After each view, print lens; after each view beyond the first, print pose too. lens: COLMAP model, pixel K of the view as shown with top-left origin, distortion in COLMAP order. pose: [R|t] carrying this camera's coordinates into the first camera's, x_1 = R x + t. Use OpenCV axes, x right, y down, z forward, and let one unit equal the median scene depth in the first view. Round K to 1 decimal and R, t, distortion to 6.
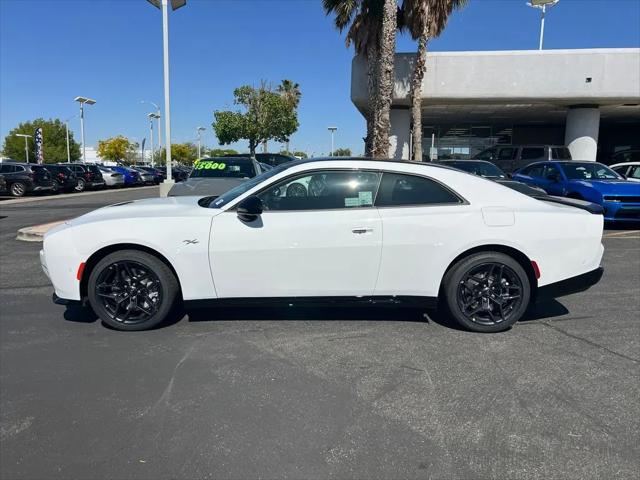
lens RADIAL K [[493.6, 0, 320.0], [0, 493.6, 240.0], [0, 0, 1]] dist [0.031402, -0.000270]
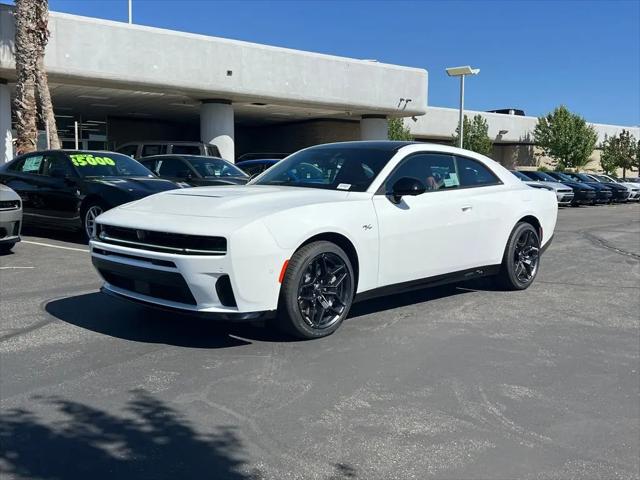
lens RADIAL K [[688.9, 0, 320.0], [0, 688.9, 240.0], [0, 0, 1]] dist [-0.008328, 0.001948]
pose [[0.688209, -0.068304, 0.722290, -0.272431], [0.104908, 0.994464, -0.005916, 0.005563], [-0.717887, 0.079846, 0.691565, 0.041887]]
